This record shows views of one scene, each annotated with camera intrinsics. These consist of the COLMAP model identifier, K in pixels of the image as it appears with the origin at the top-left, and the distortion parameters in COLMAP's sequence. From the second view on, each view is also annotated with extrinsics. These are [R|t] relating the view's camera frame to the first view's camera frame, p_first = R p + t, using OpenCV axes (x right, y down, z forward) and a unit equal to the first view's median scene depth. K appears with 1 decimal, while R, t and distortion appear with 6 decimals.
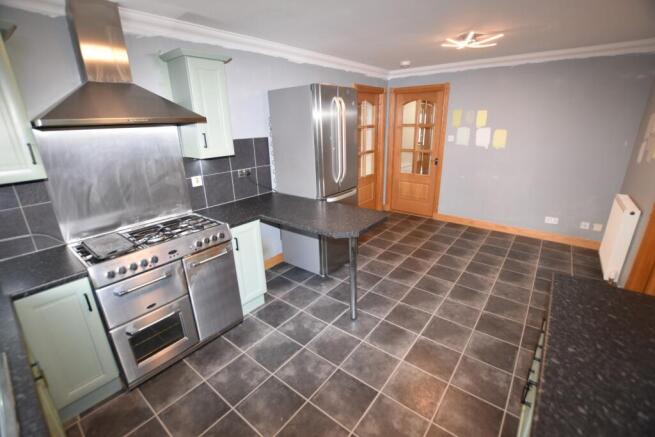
lens RADIAL K [[291.1, 0, 327.5], [0, 291.1, 218.5], [0, 0, 1]] dist [-0.030582, 0.000152]
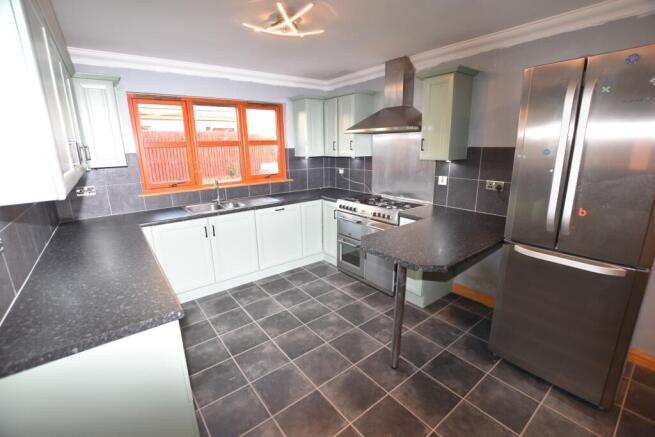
lens RADIAL K [[291.1, 0, 327.5], [0, 291.1, 218.5], [0, 0, 1]] dist [-0.030582, 0.000152]
pose [[-0.238513, 0.269874, -0.932888, 0.843936], [-0.281659, 0.900099, 0.332401, -0.269904], [0.929397, 0.342038, -0.138673, 0.855907]]
